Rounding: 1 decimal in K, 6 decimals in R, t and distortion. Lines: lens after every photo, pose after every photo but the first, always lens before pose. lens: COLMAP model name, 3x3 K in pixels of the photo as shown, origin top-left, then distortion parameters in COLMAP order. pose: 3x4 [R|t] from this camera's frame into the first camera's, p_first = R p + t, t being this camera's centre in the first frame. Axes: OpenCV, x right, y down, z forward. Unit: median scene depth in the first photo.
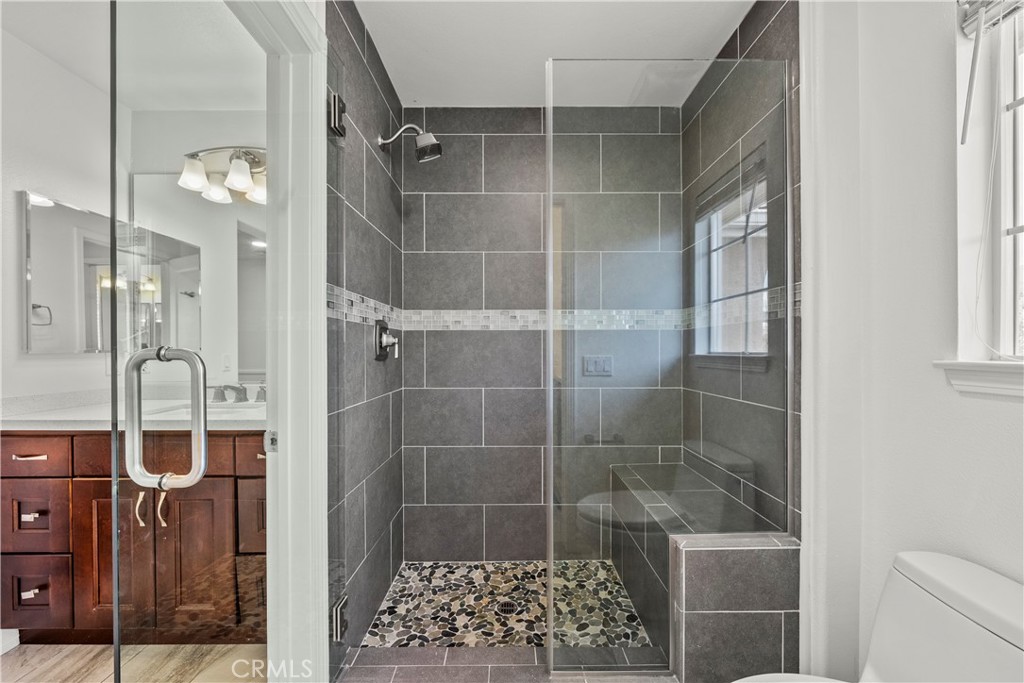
lens RADIAL K [[375.1, 0, 511.4], [0, 375.1, 349.6], [0, 0, 1]] dist [-0.003475, 0.000318]
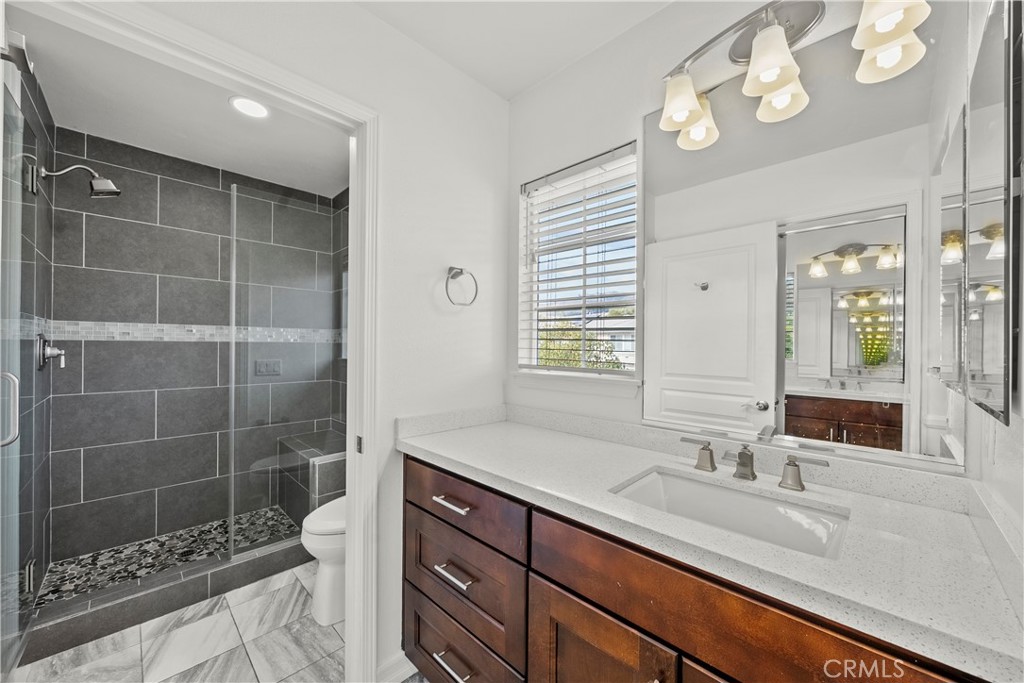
lens RADIAL K [[375.1, 0, 503.9], [0, 375.1, 347.2], [0, 0, 1]] dist [-0.003475, 0.000318]
pose [[0.712991, 0.006881, 0.701139, -0.121866], [-0.009576, 0.999954, -0.000075, -0.042656], [-0.701108, -0.006661, 0.713024, -0.609454]]
